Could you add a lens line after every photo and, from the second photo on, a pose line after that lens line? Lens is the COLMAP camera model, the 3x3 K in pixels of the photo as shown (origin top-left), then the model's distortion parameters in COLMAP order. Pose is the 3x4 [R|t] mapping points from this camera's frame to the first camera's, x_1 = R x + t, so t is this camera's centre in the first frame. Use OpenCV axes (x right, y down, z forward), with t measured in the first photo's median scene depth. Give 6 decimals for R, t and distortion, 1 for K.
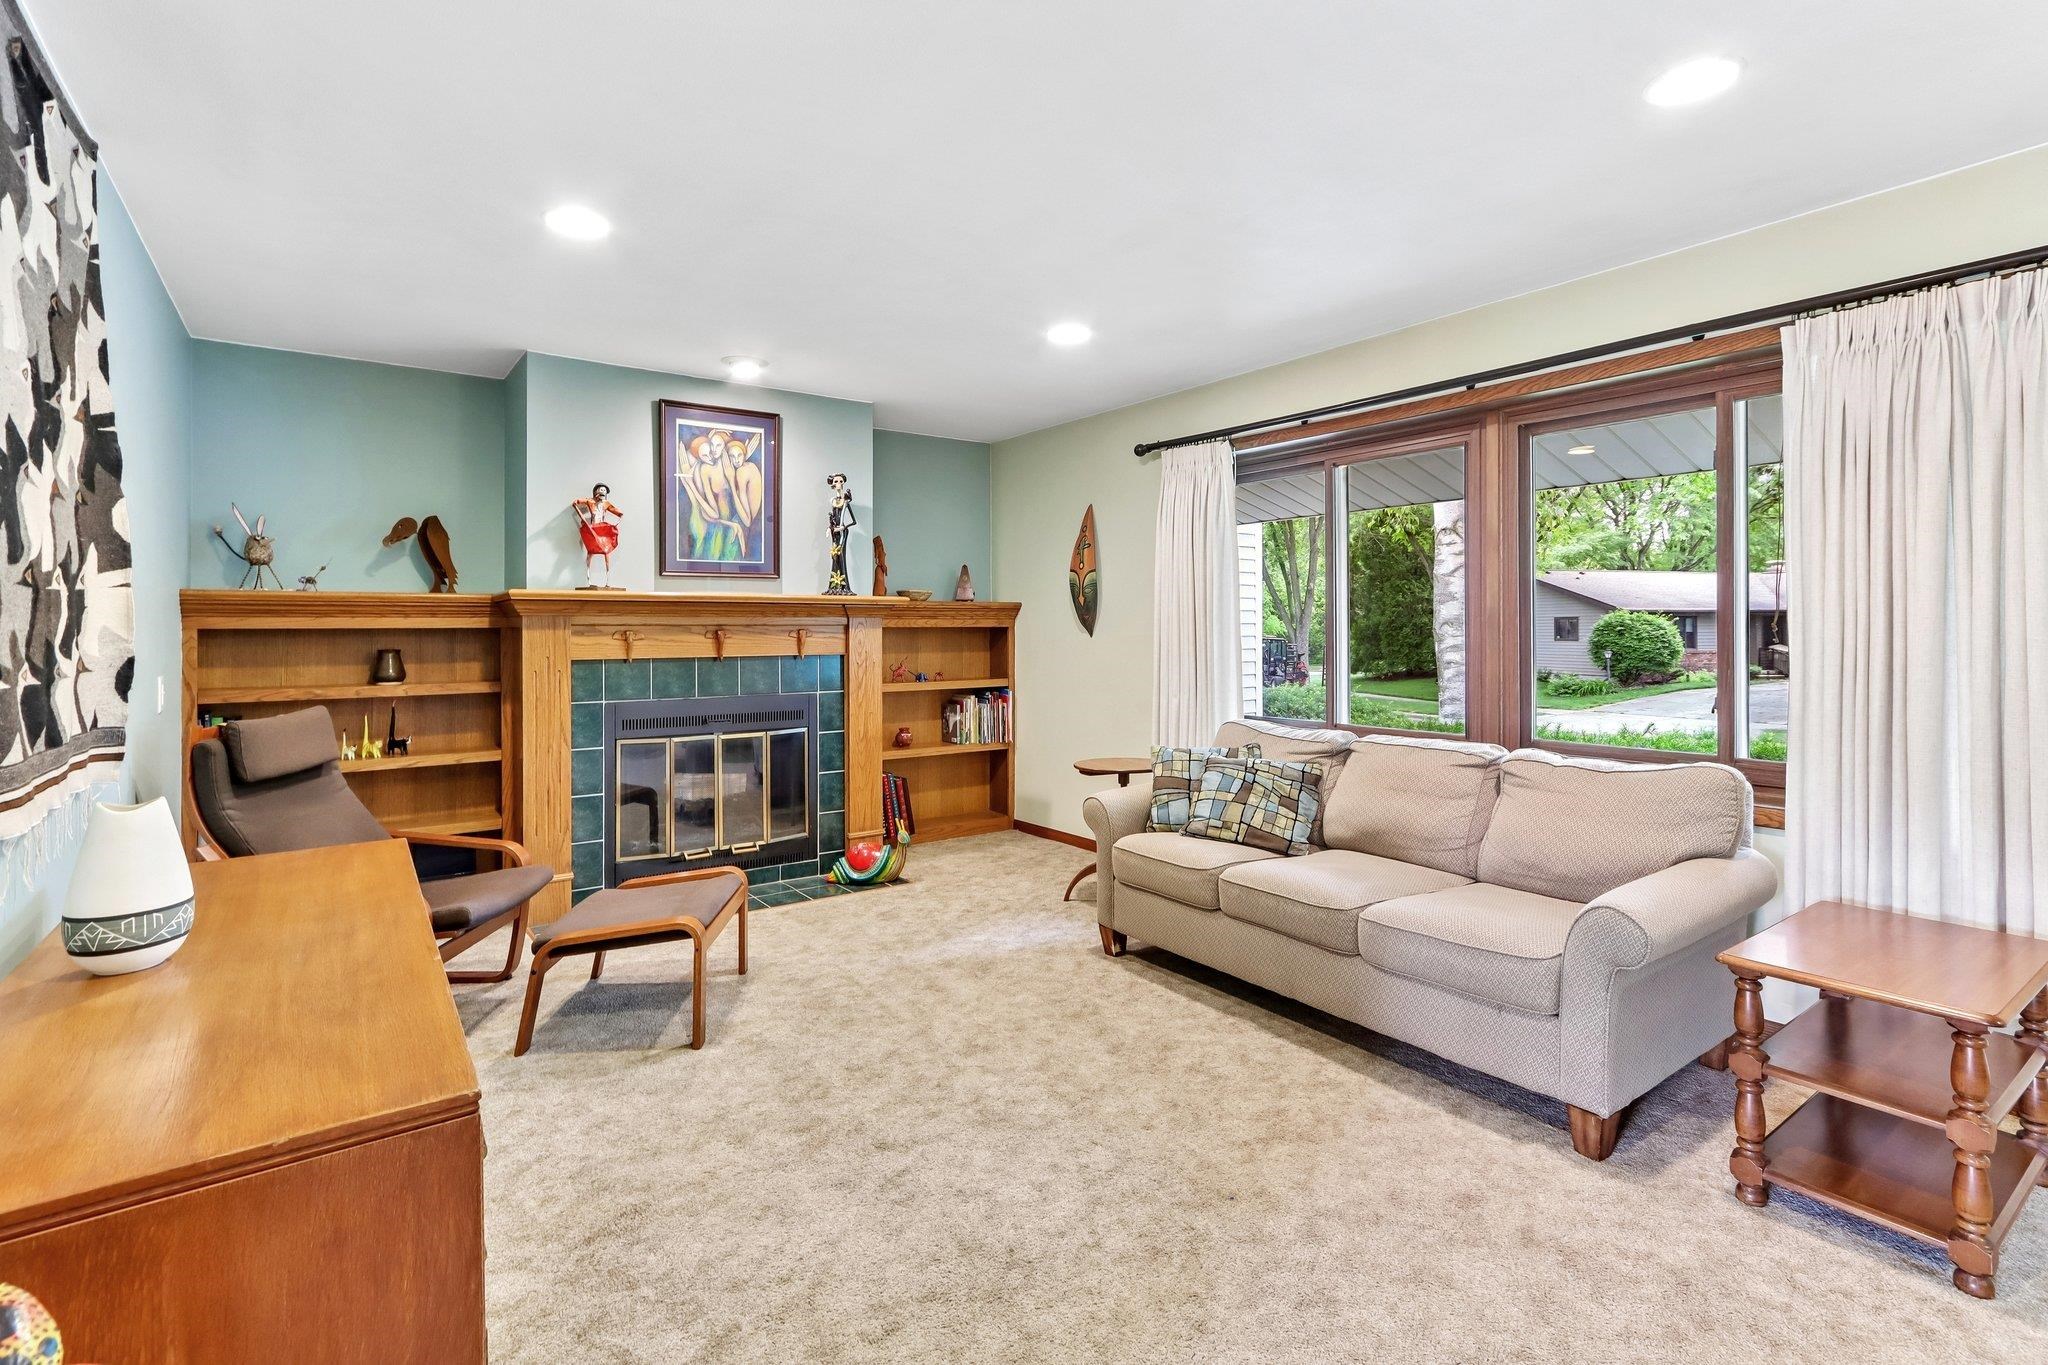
lens RADIAL K [[956.1, 0, 1029.0], [0, 956.1, 636.2], [0, 0, 1]] dist [0.001548, 0.000154]
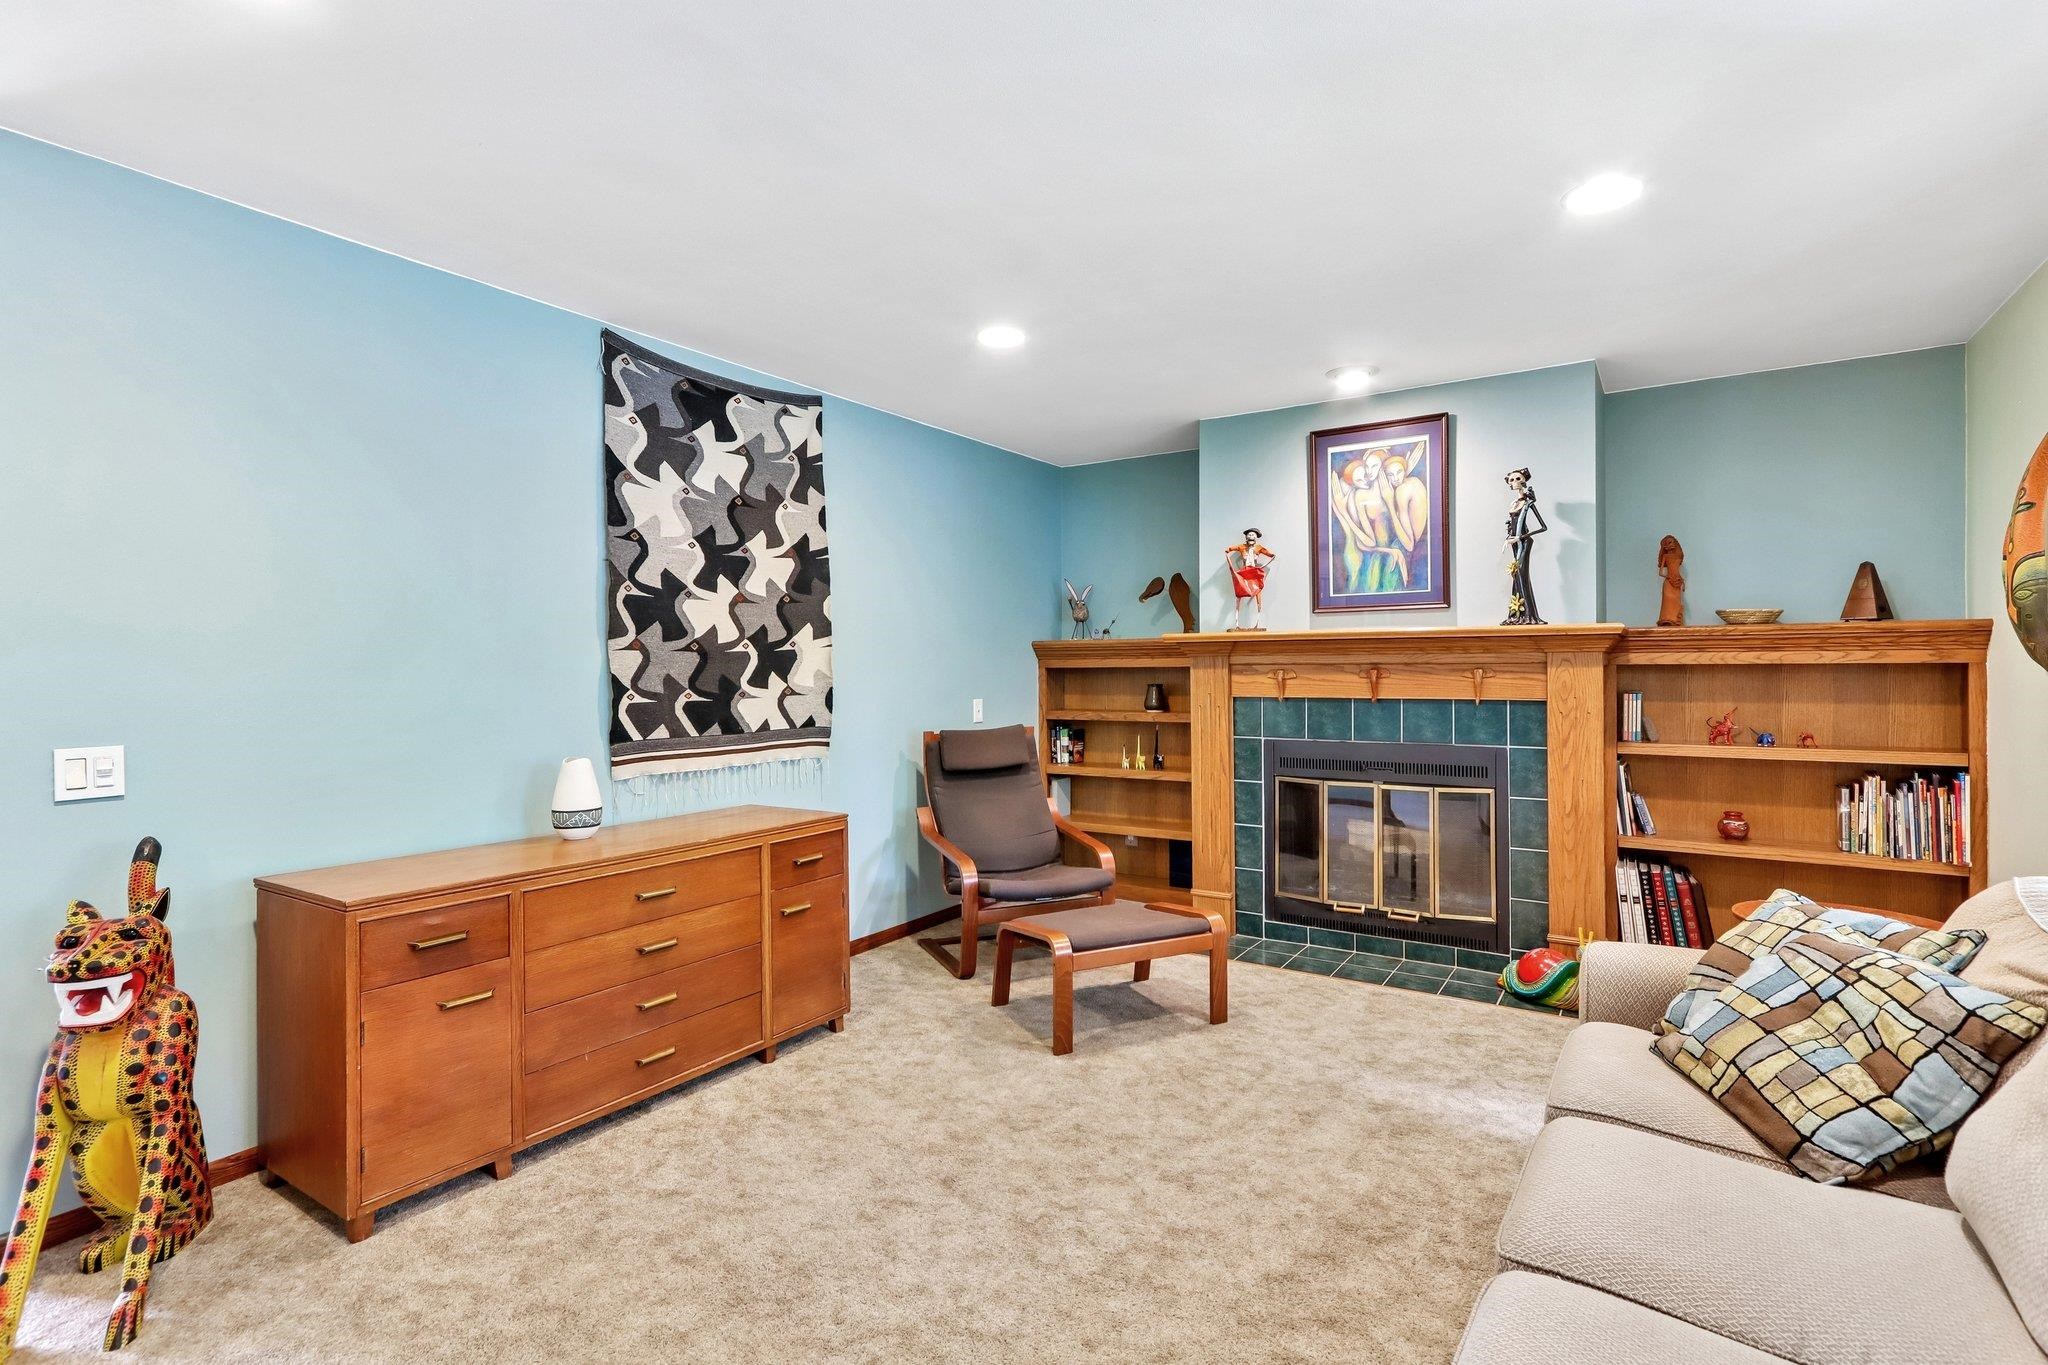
lens RADIAL K [[977.6, 0, 1029.8], [0, 977.6, 678.6], [0, 0, 1]] dist [0.003712, 0.000375]
pose [[0.356432, 0.012973, -0.934231, 0.467142], [-0.001852, 0.999911, 0.013178, -0.009753], [0.934319, -0.002967, 0.356425, 0.391922]]
